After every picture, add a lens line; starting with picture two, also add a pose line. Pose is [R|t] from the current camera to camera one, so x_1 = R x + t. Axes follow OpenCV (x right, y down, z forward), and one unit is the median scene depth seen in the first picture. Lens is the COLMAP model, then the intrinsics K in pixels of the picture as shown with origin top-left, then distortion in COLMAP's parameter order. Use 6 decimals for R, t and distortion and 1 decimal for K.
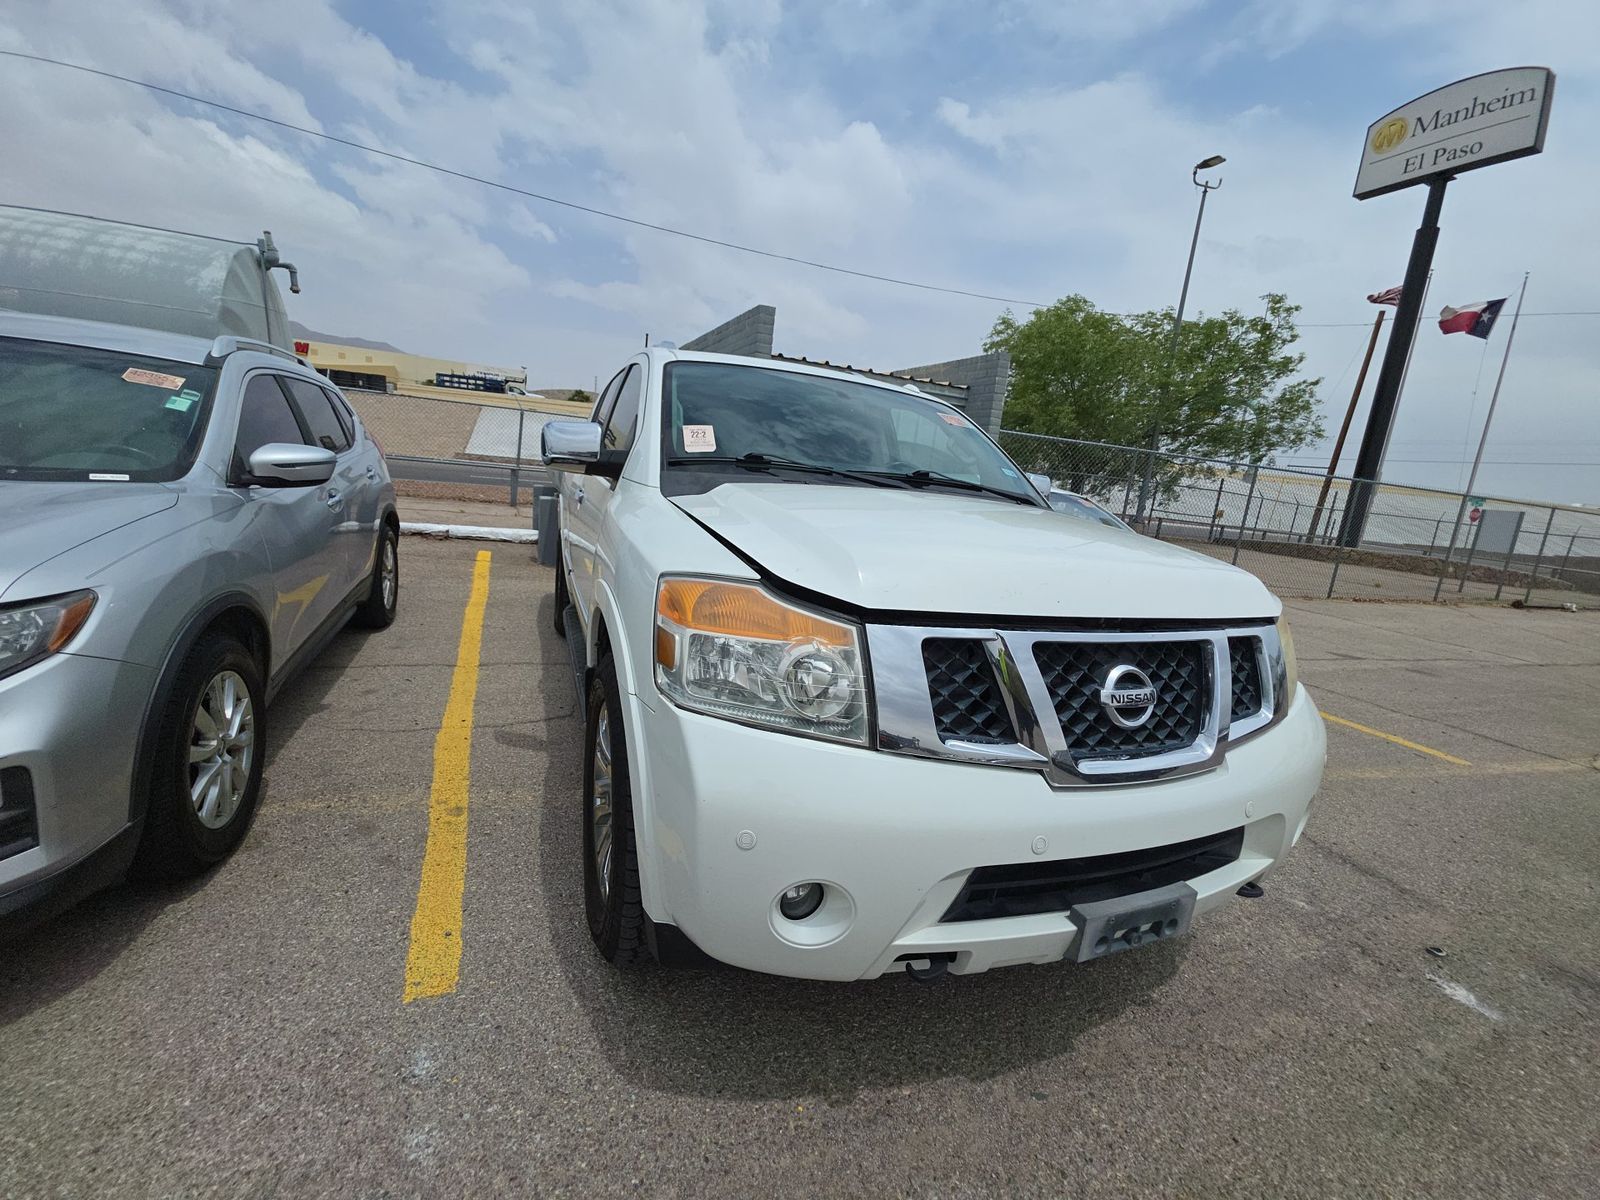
lens RADIAL K [[637.8, 0, 800.0], [0, 637.8, 600.0], [0, 0, 1]] dist [0.018095, -0.010500]
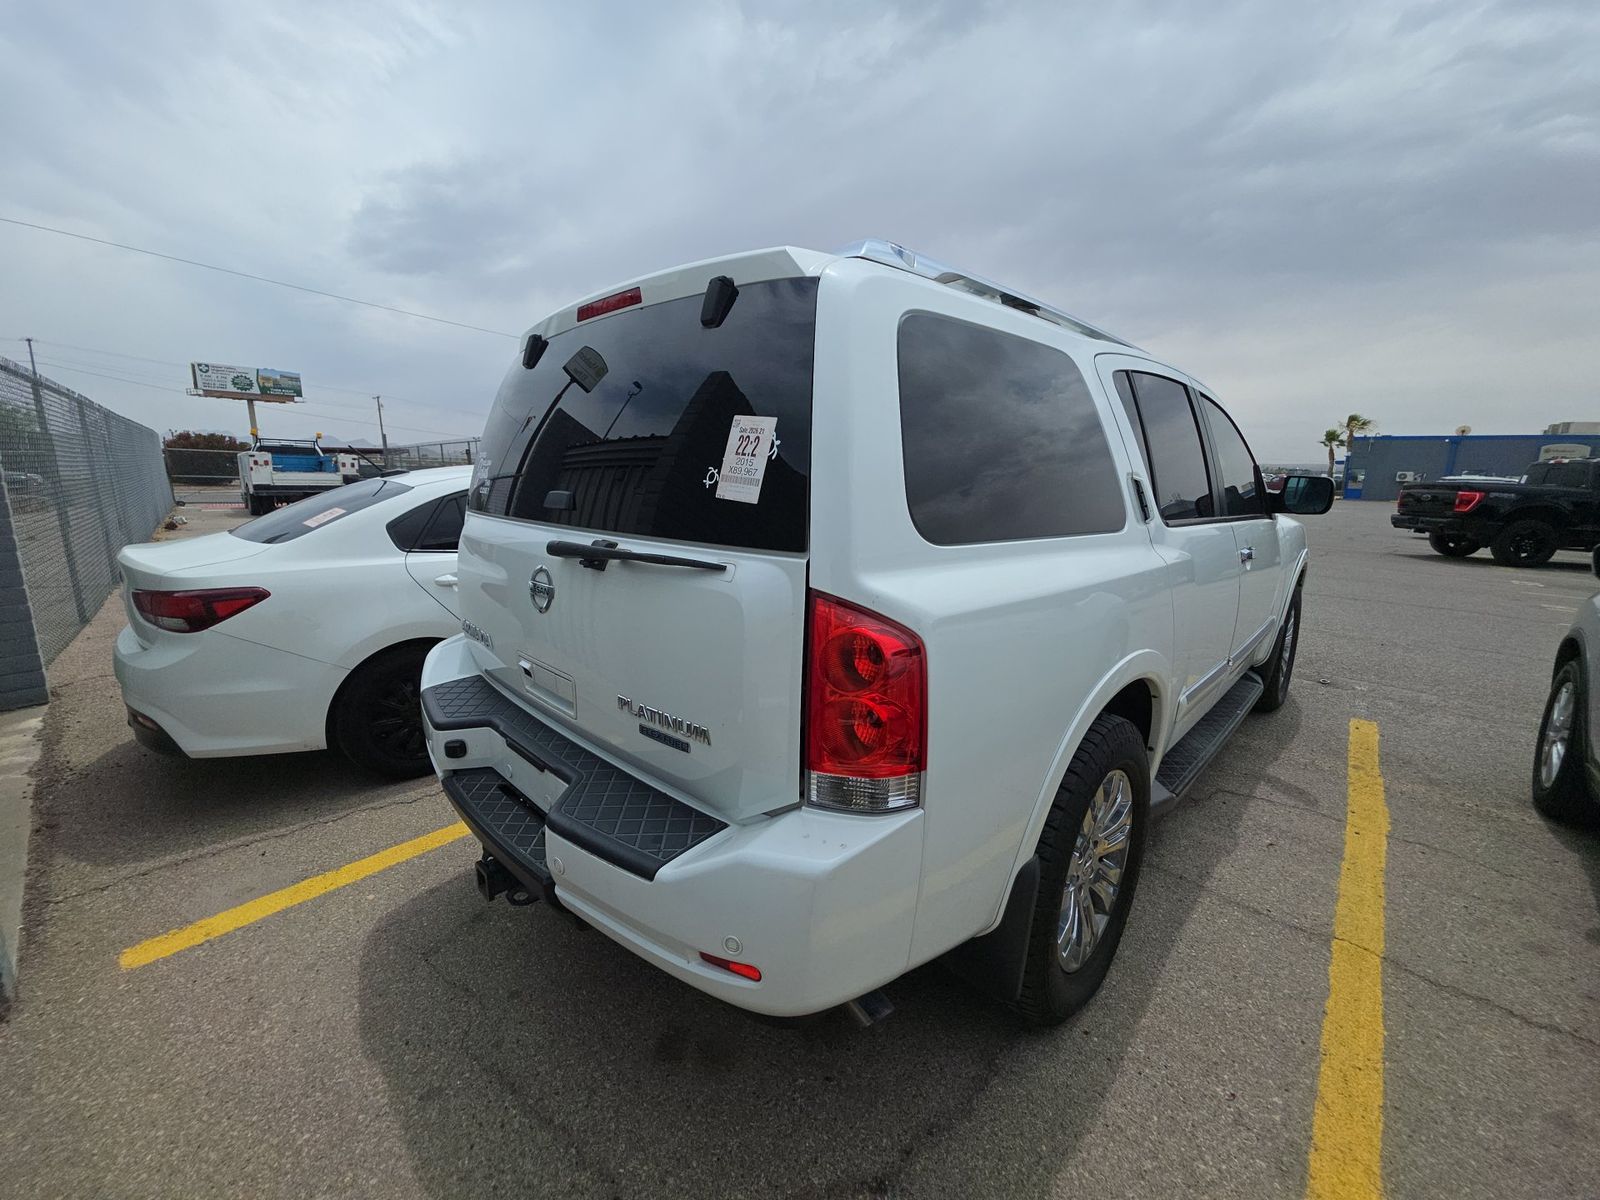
lens RADIAL K [[637.8, 0, 800.0], [0, 637.8, 600.0], [0, 0, 1]] dist [0.018095, -0.010500]
pose [[-0.402373, -0.287689, 0.869098, -0.334273], [0.137709, 0.919518, 0.368135, -0.194269], [-0.905059, 0.267811, -0.330372, 0.710262]]
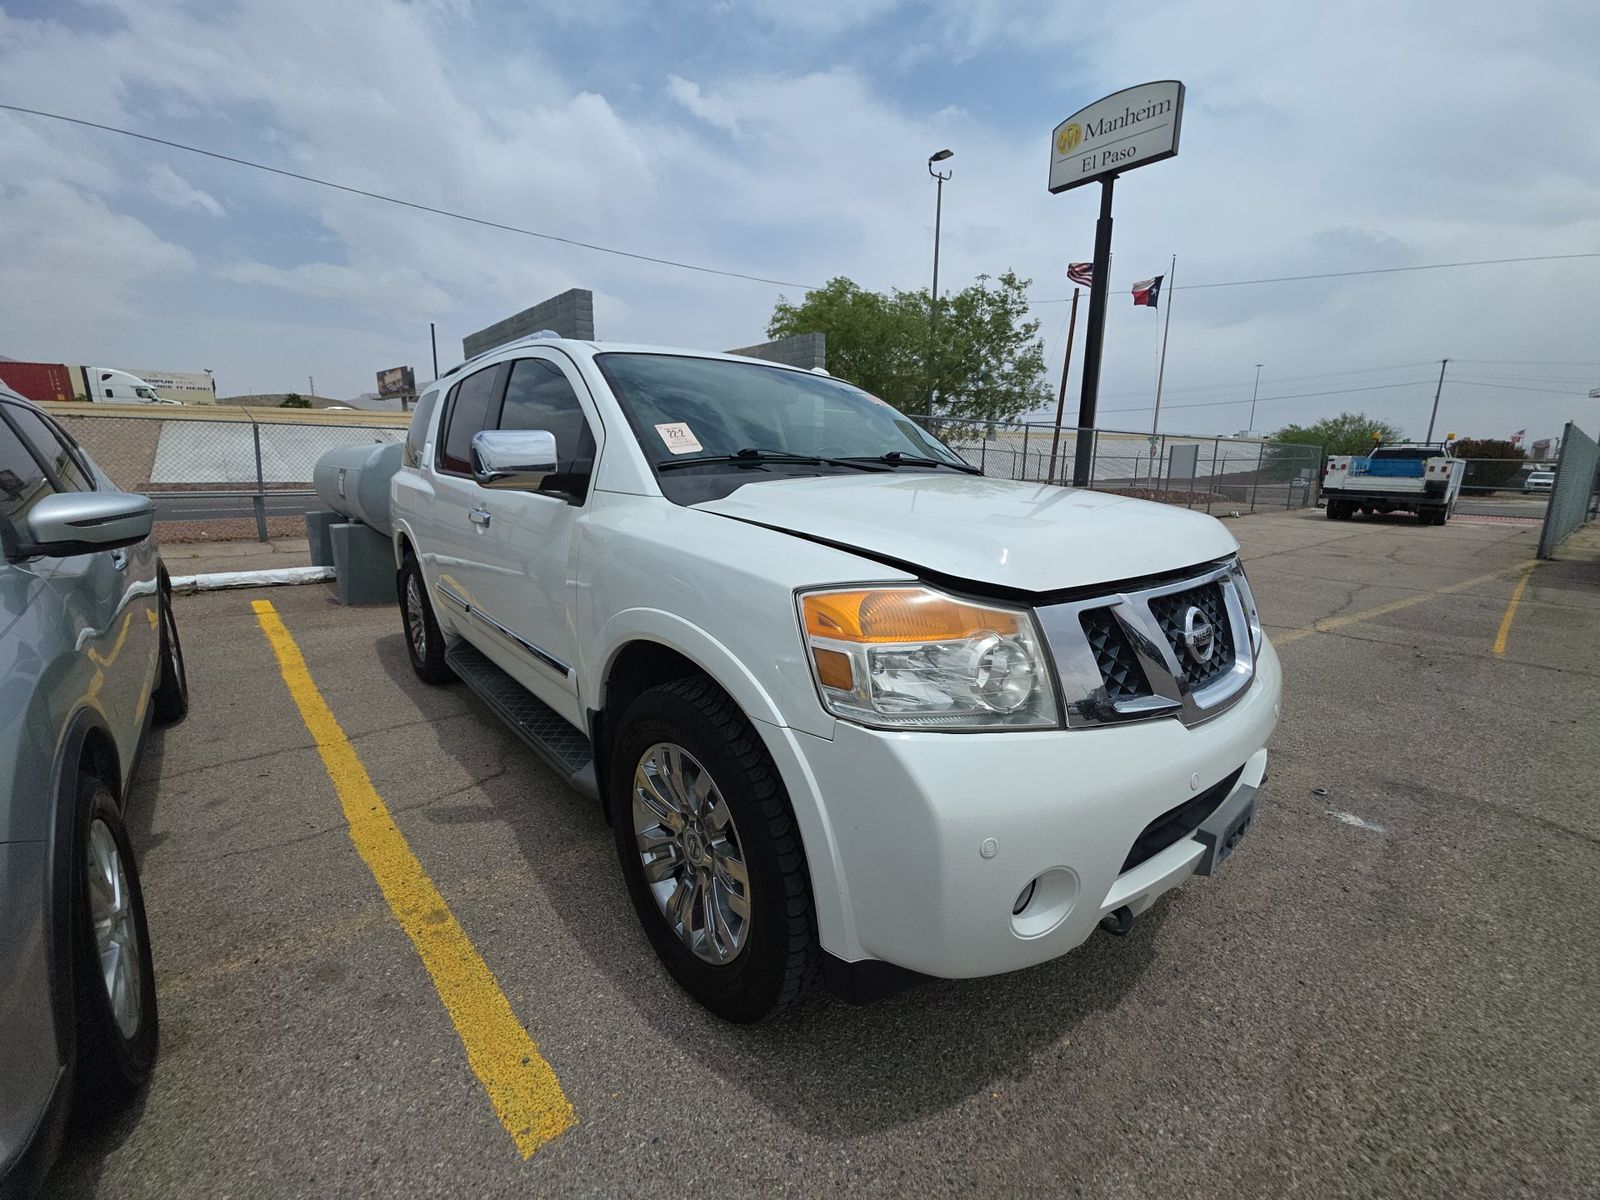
lens RADIAL K [[637.8, 0, 800.0], [0, 637.8, 600.0], [0, 0, 1]] dist [0.018095, -0.010500]
pose [[0.942834, -0.155199, 0.294921, -0.081162], [0.148593, 0.987882, 0.044827, -0.011173], [-0.298304, 0.001559, 0.954470, 0.022925]]
